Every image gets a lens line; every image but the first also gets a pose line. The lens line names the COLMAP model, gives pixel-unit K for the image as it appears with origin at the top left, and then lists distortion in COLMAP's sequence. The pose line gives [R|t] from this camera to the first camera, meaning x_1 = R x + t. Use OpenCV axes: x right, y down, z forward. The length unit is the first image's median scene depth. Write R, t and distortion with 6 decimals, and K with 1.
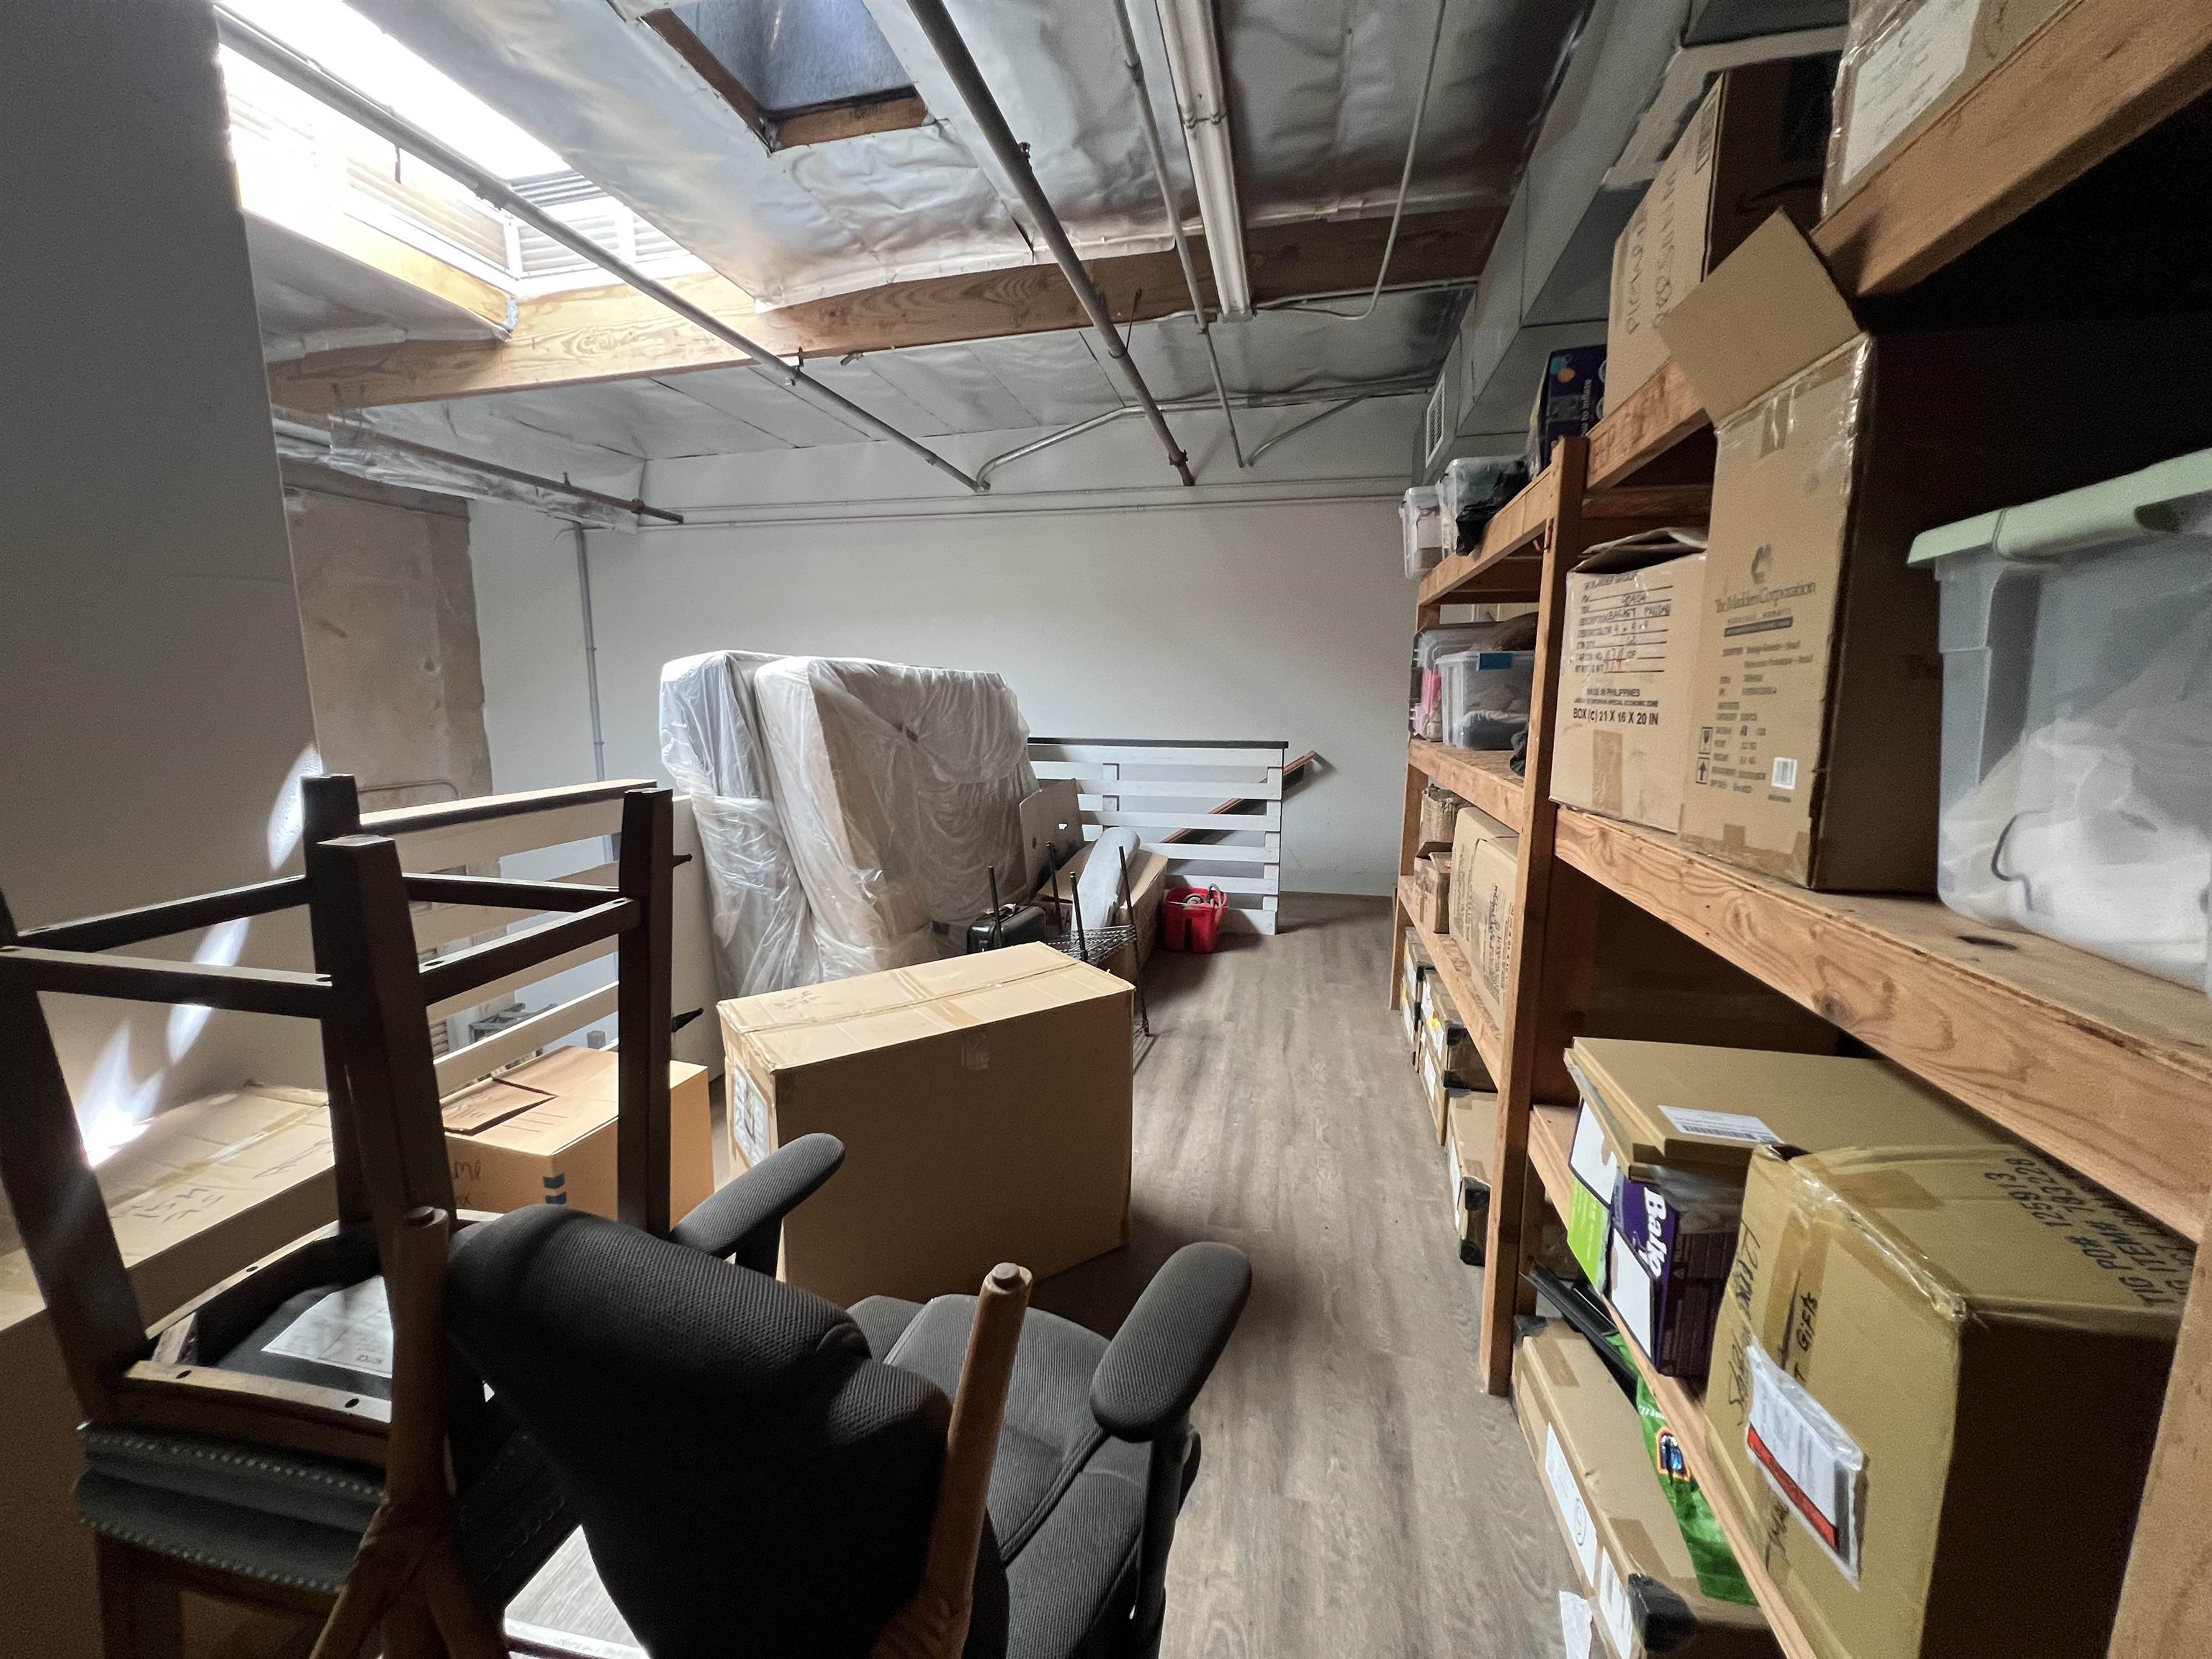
lens RADIAL K [[882.9, 0, 1116.2], [0, 882.9, 838.8], [0, 0, 1]] dist [-0.000425, 0.000103]
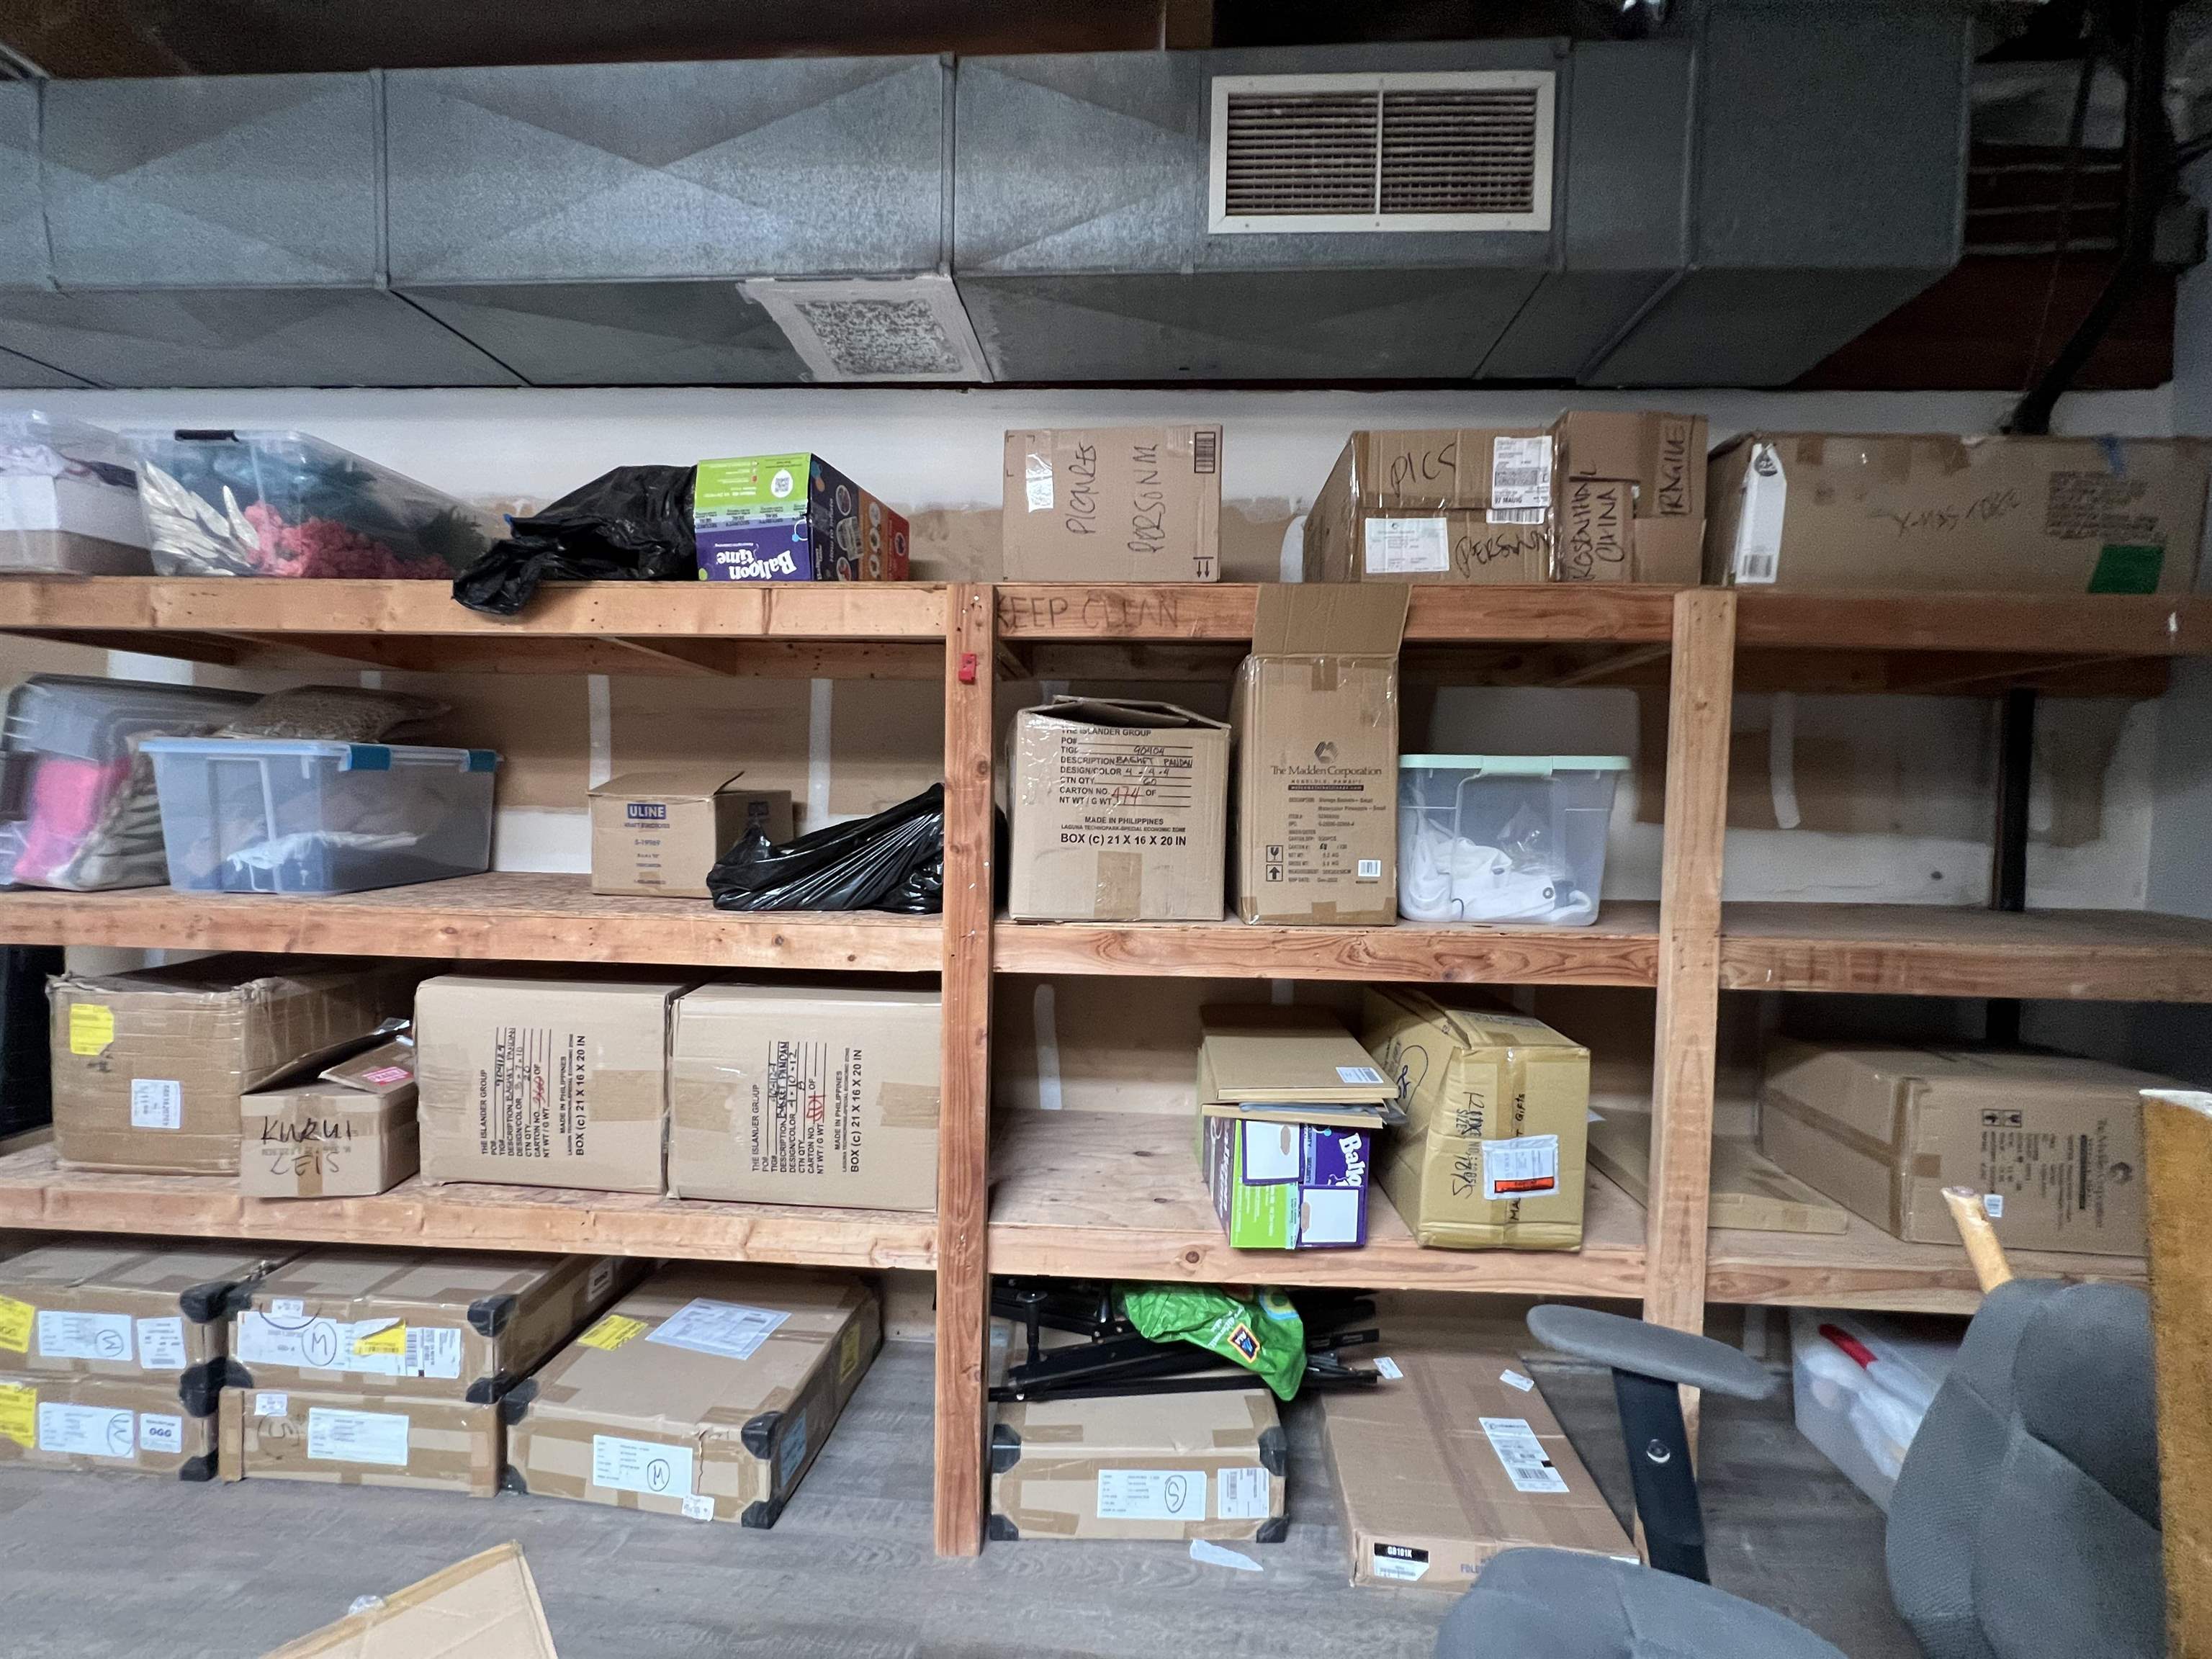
lens RADIAL K [[882.9, 0, 1115.5], [0, 882.9, 834.2], [0, 0, 1]] dist [-0.000425, 0.000103]
pose [[-0.150184, -0.048460, 0.987470, -0.329476], [0.144432, 0.987007, 0.070404, -0.116828], [-0.978051, 0.153196, -0.141233, 0.587220]]
